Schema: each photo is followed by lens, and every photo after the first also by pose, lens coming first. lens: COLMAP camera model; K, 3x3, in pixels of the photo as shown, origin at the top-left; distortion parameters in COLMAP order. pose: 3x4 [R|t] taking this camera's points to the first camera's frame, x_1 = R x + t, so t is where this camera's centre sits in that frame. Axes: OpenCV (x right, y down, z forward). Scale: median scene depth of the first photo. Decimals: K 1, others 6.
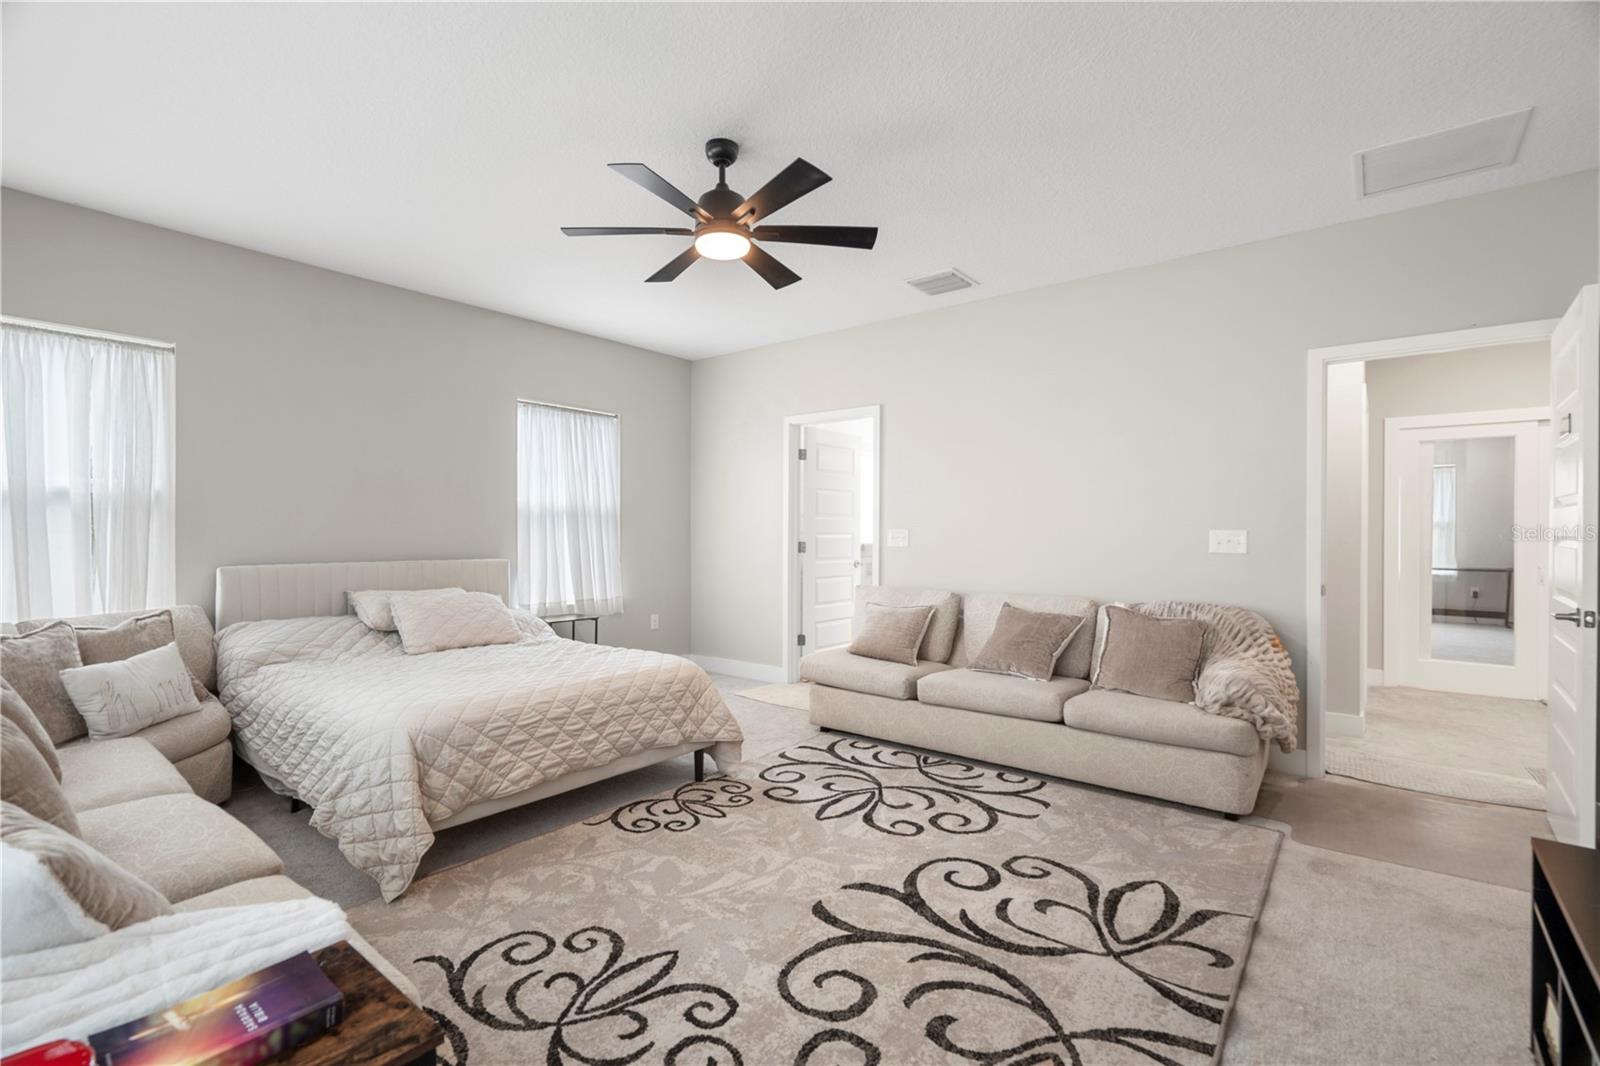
lens RADIAL K [[725.4, 0, 799.5], [0, 725.4, 524.7], [0, 0, 1]] dist [-0.000086, 0.001846]
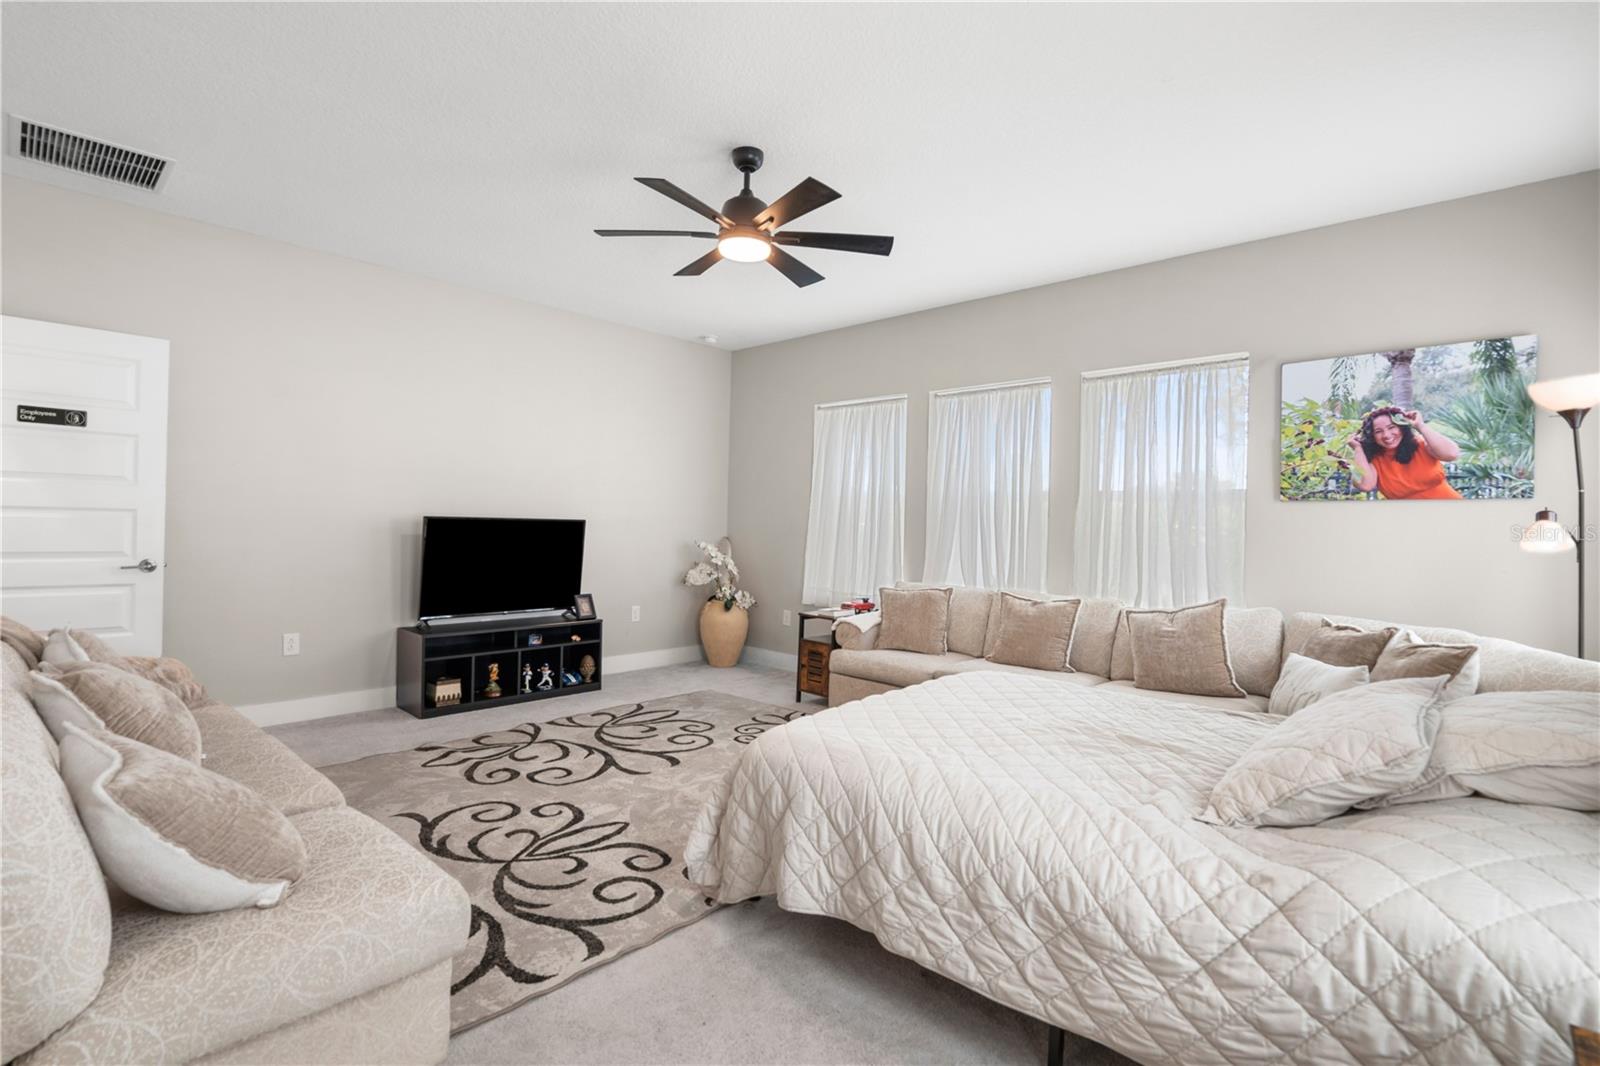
lens RADIAL K [[725.4, 0, 801.5], [0, 725.4, 531.0], [0, 0, 1]] dist [-0.000086, 0.001846]
pose [[-0.997747, -0.018960, 0.064358, -0.235866], [-0.018685, 0.999814, 0.004879, 0.017641], [-0.064438, 0.003666, -0.997915, 1.797632]]
